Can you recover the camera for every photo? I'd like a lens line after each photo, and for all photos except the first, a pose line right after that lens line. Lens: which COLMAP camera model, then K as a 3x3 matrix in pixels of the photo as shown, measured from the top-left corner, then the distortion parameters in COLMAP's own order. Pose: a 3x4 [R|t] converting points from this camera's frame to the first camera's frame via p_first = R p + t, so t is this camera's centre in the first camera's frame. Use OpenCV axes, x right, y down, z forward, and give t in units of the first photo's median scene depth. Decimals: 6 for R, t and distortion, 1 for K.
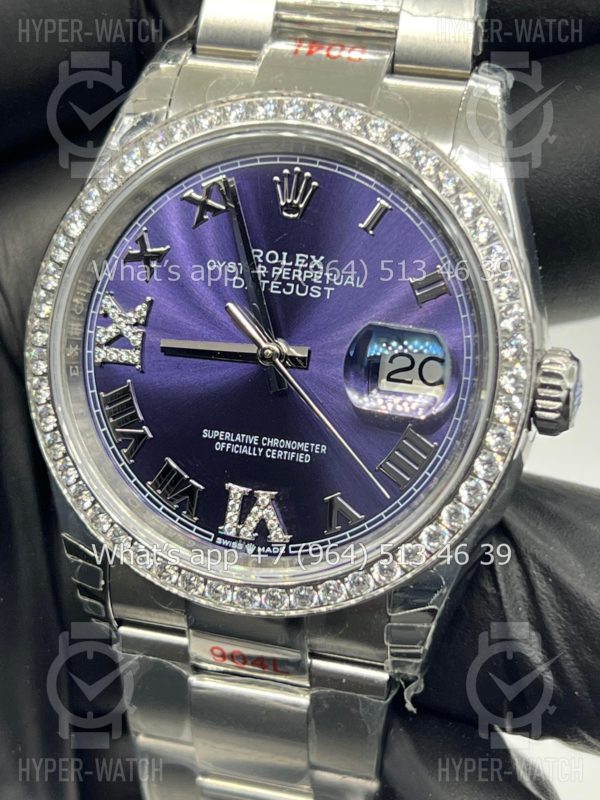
lens RADIAL K [[1874.6, 0, 300.0], [0, 1874.6, 400.0], [0, 0, 1]] dist [0.244862, 0.524822]
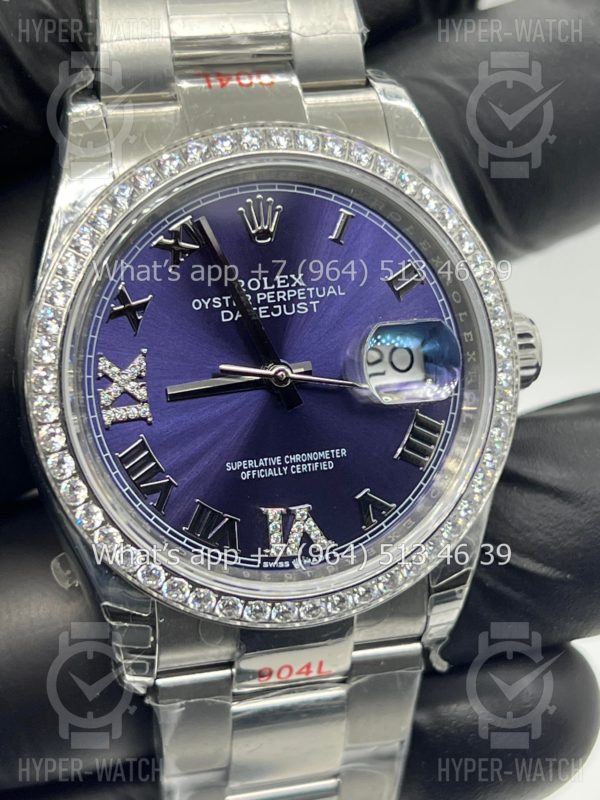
lens RADIAL K [[1874.6, 0, 300.0], [0, 1874.6, 400.0], [0, 0, 1]] dist [0.244862, 0.524822]
pose [[0.866728, -0.229746, 0.442719, -0.463451], [0.225499, 0.972201, 0.063051, -0.073542], [-0.444897, 0.045185, 0.894441, 0.069074]]
